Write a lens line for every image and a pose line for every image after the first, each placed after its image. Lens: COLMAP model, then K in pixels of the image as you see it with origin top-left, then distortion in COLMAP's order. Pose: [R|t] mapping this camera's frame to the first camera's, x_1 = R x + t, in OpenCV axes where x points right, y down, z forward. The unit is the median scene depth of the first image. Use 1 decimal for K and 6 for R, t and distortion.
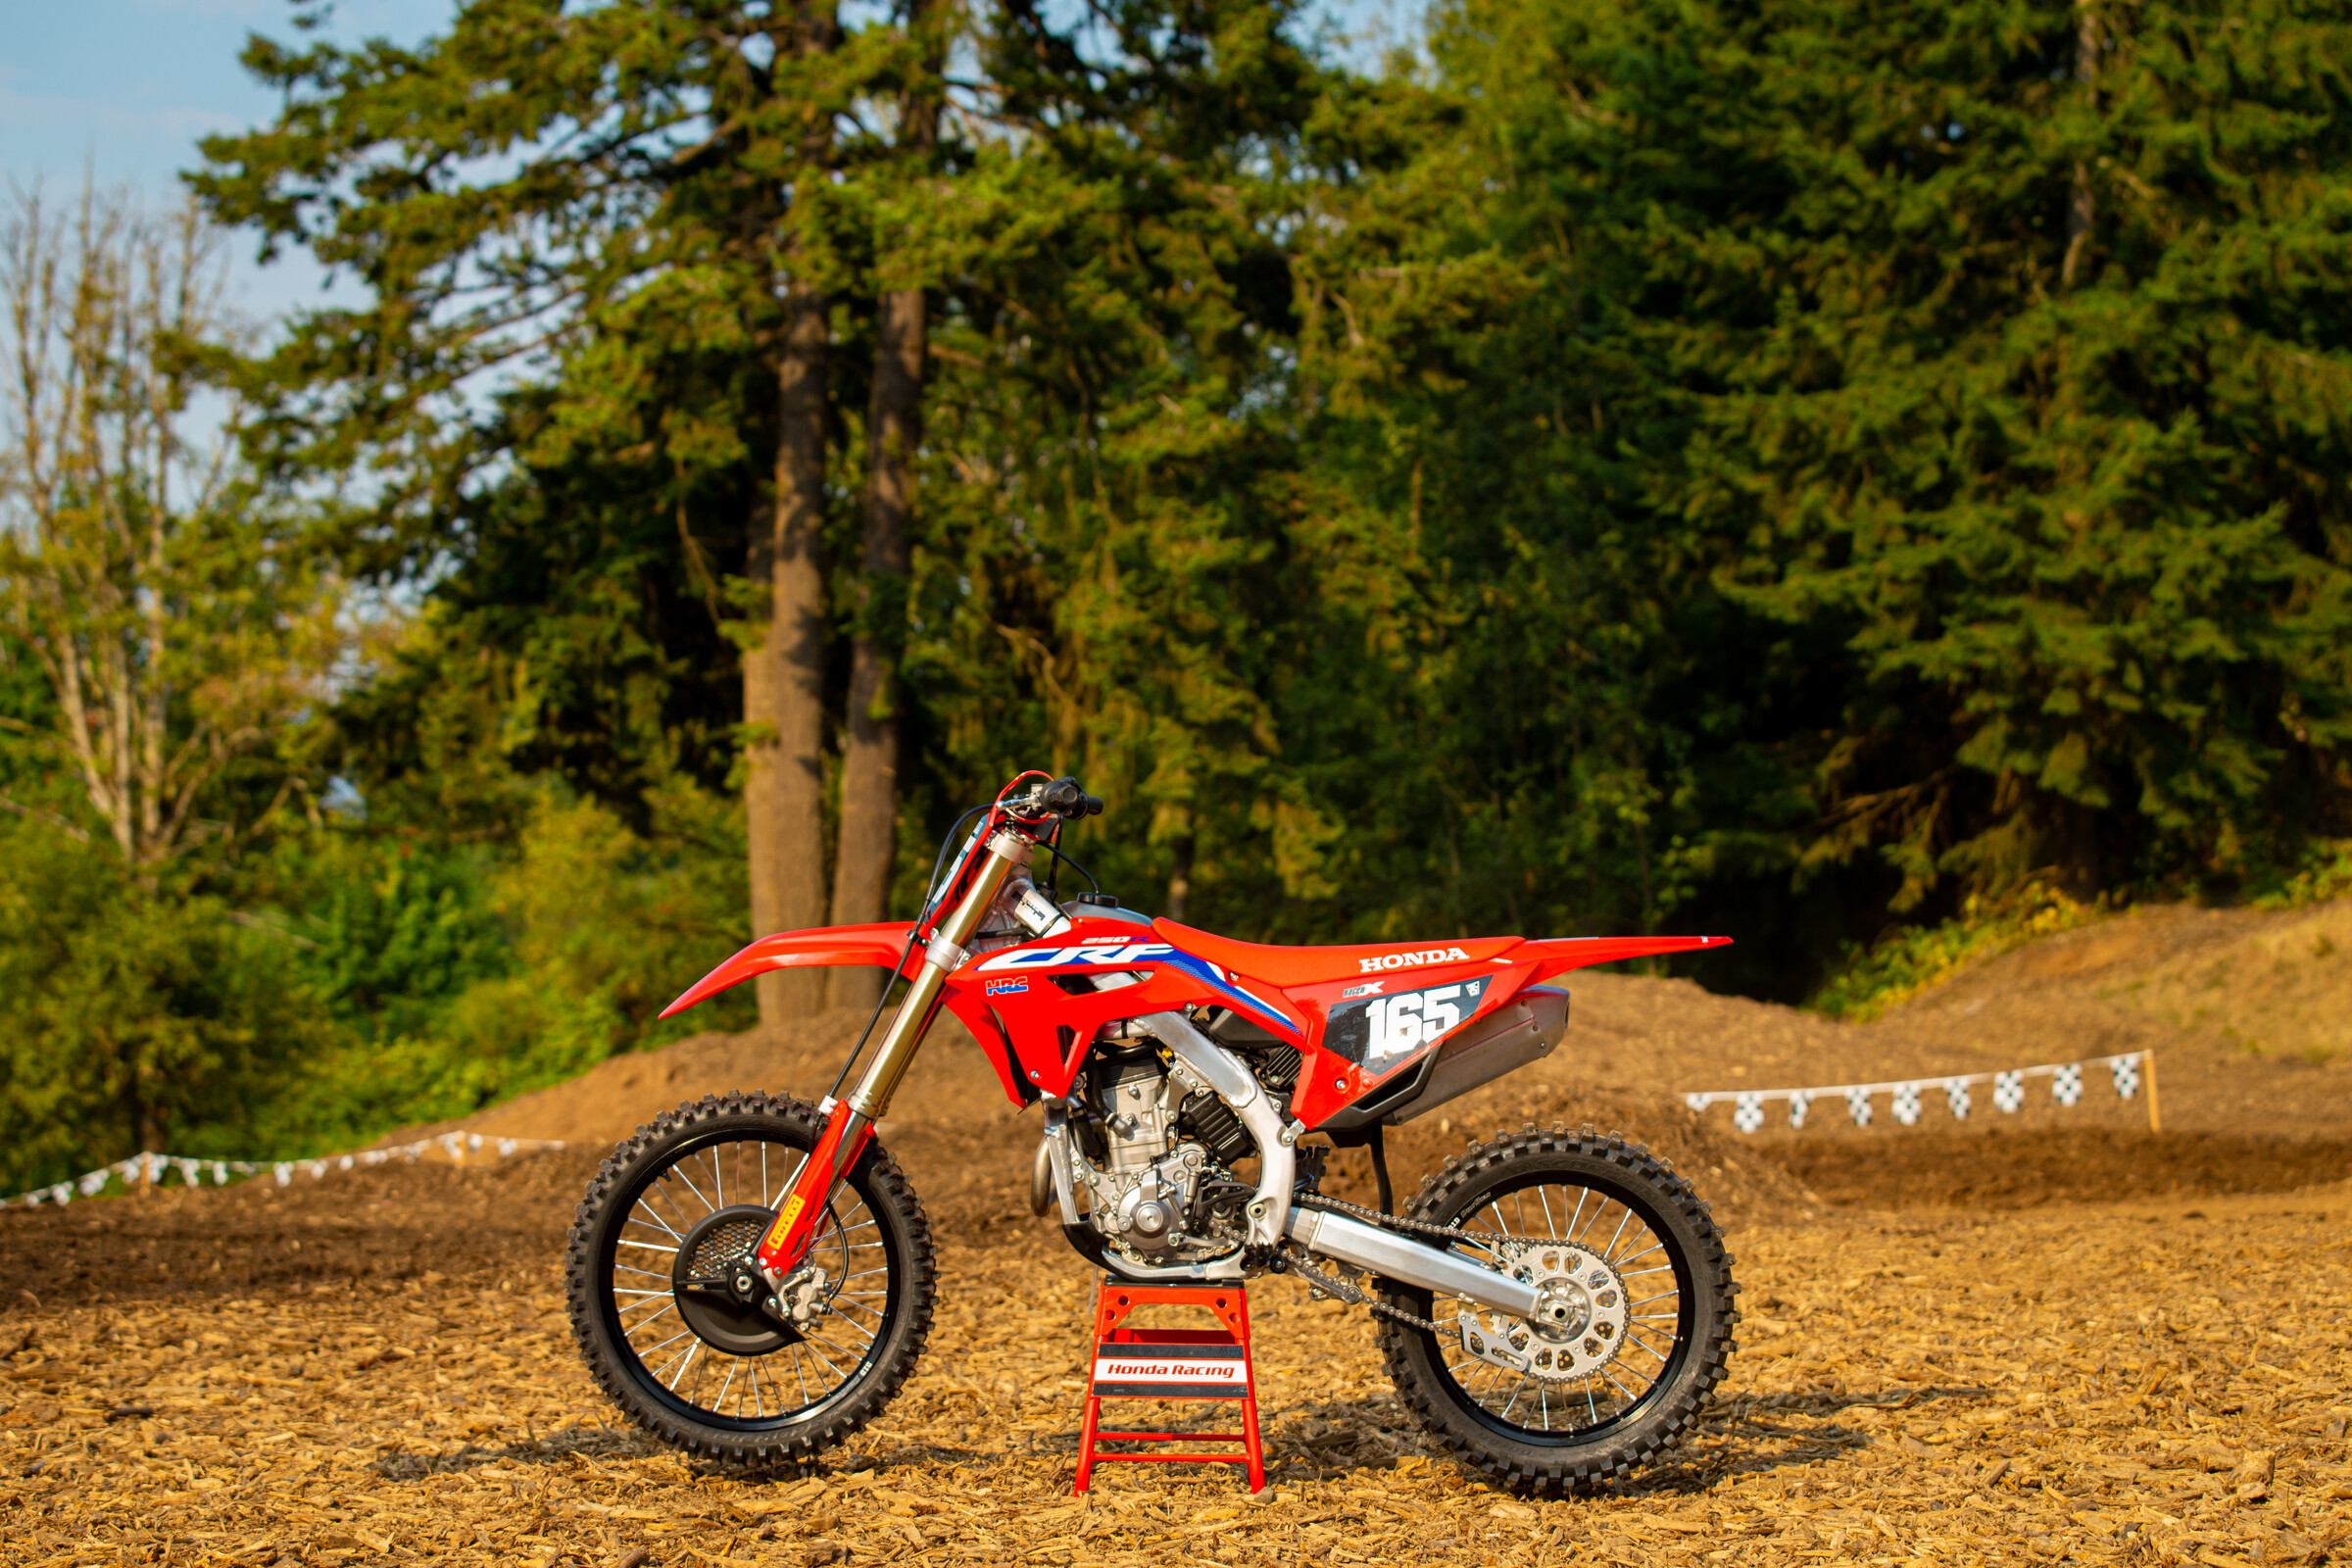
lens RADIAL K [[5590.0, 0, 1179.7], [0, 5590.0, 782.8], [0, 0, 1]] dist [-0.360296, 0.000000]
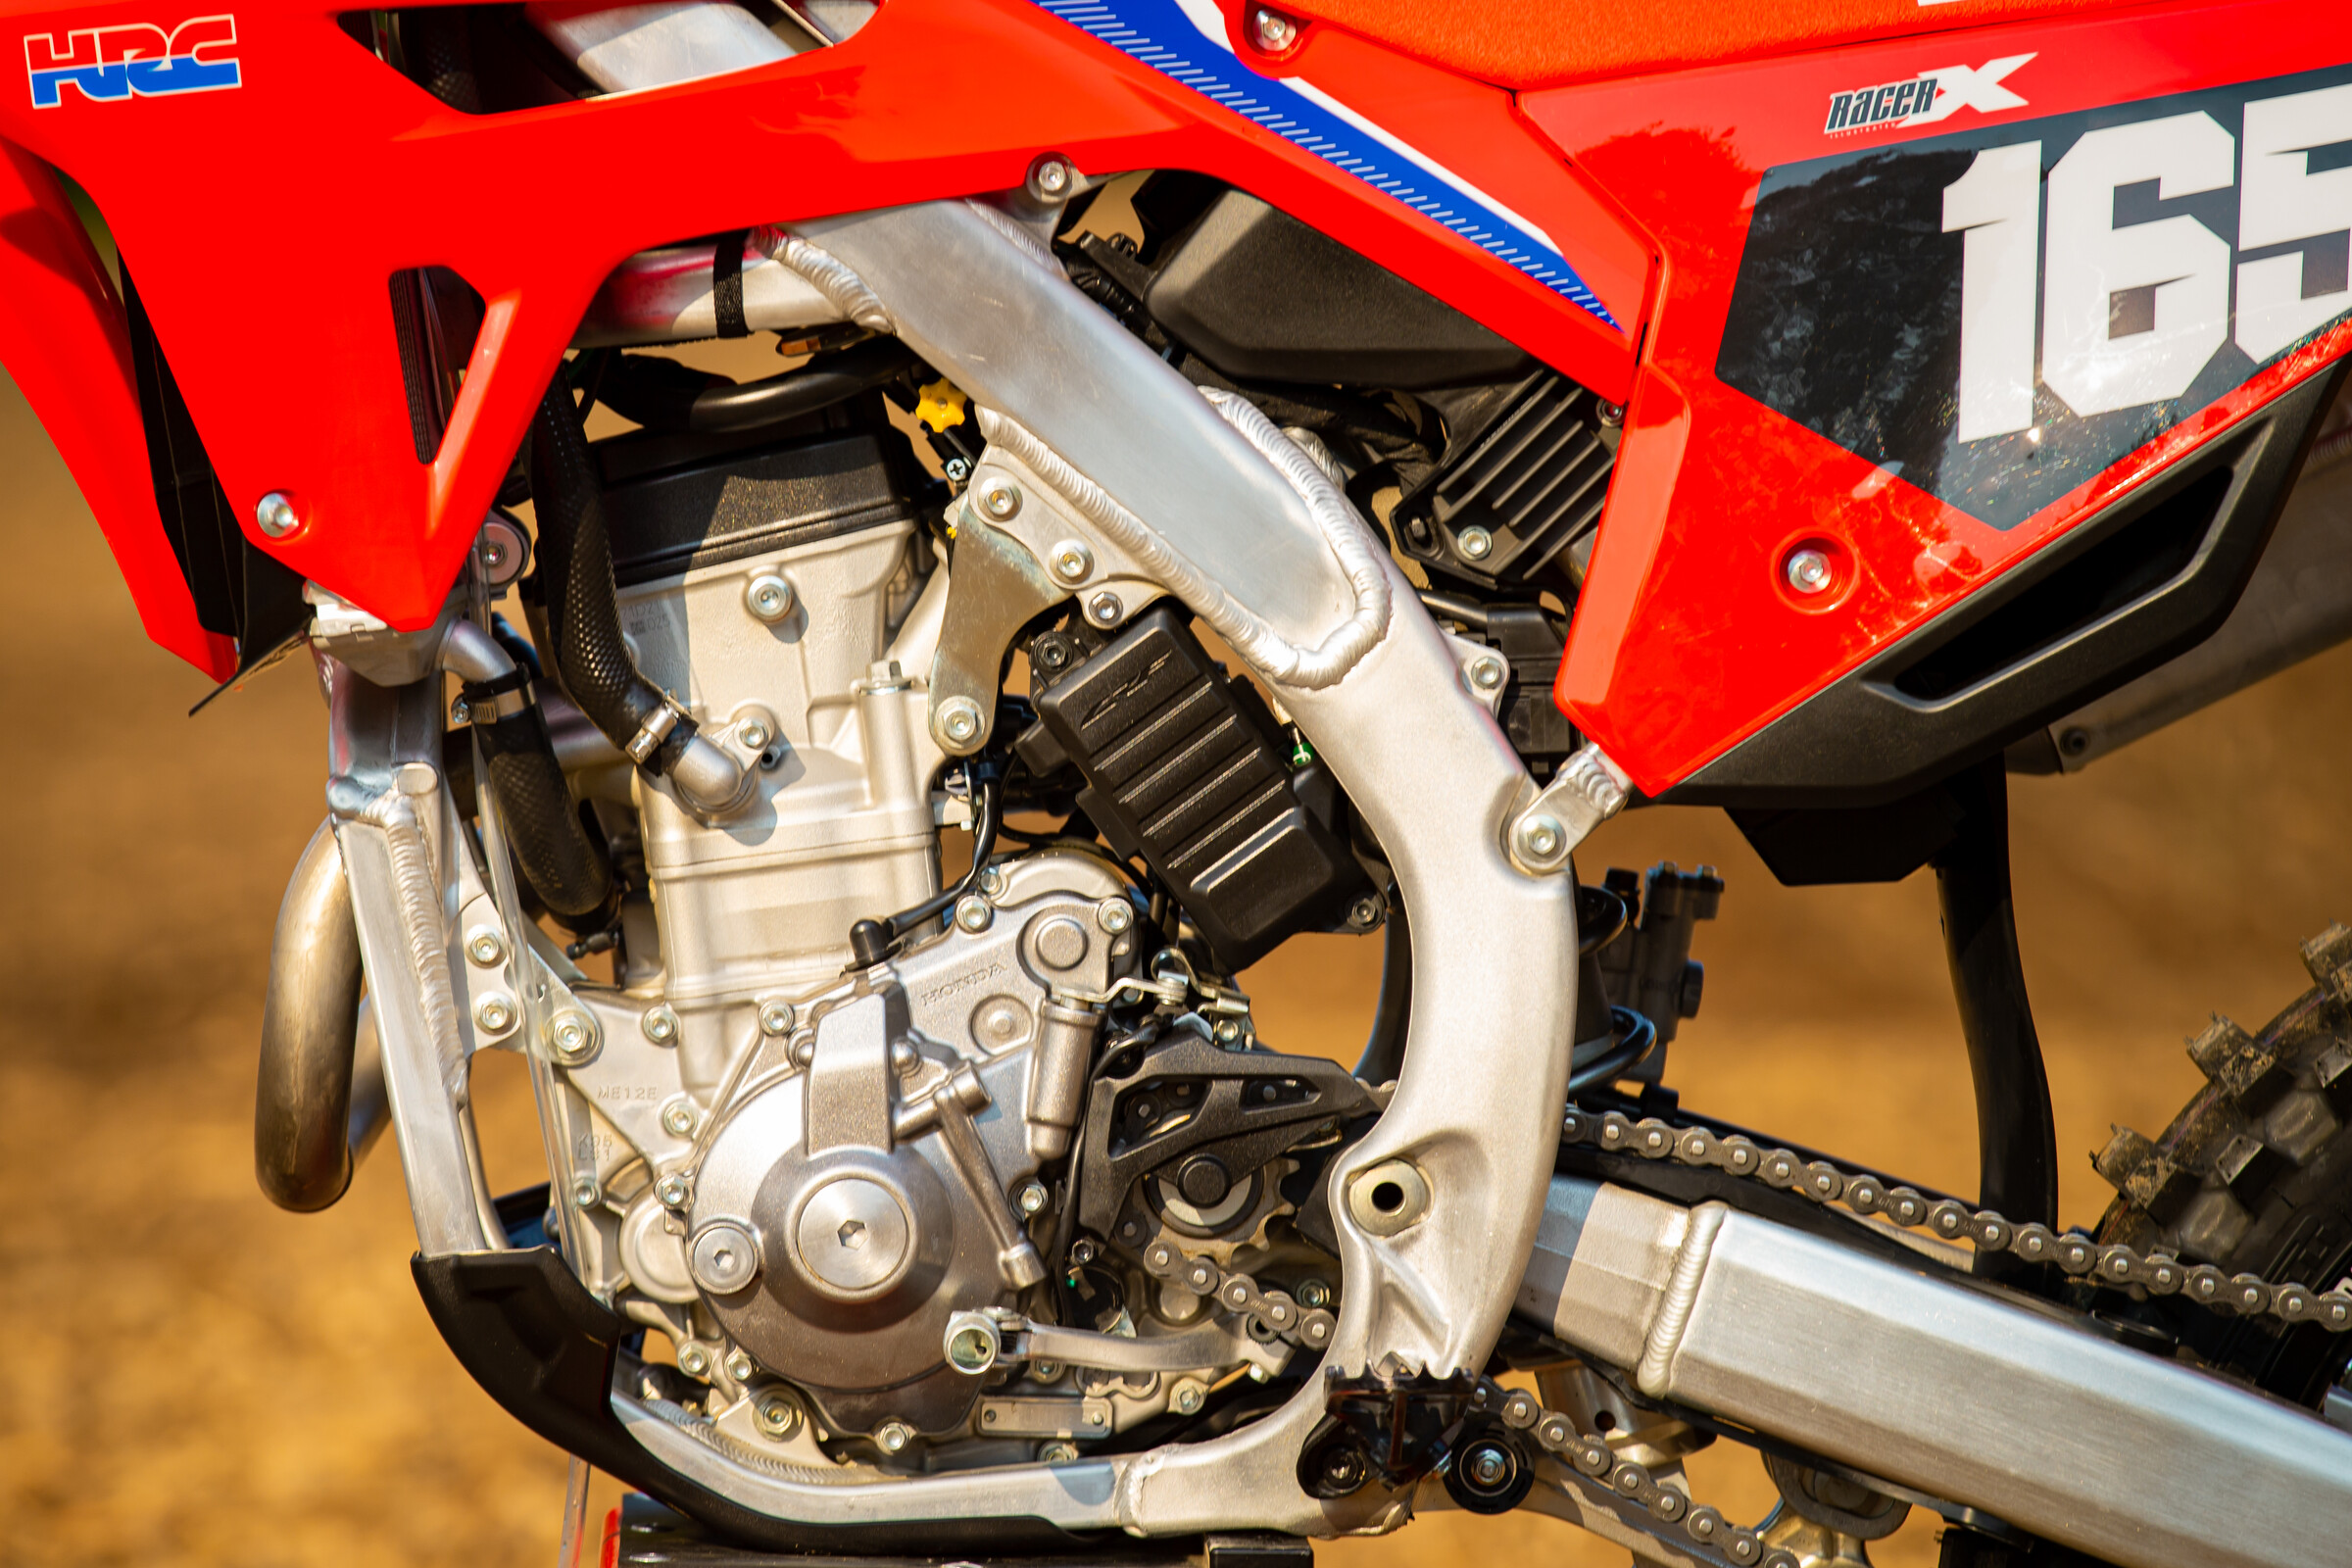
lens RADIAL K [[13715.9, 0, 1165.0], [0, 13715.9, 785.7], [0, 0, 1]] dist [1.138004, 0.000000]
pose [[0.999384, 0.004823, 0.034753, -0.011320], [-0.007381, 0.997241, 0.073865, 0.025324], [-0.034301, -0.074076, 0.996663, 0.506386]]
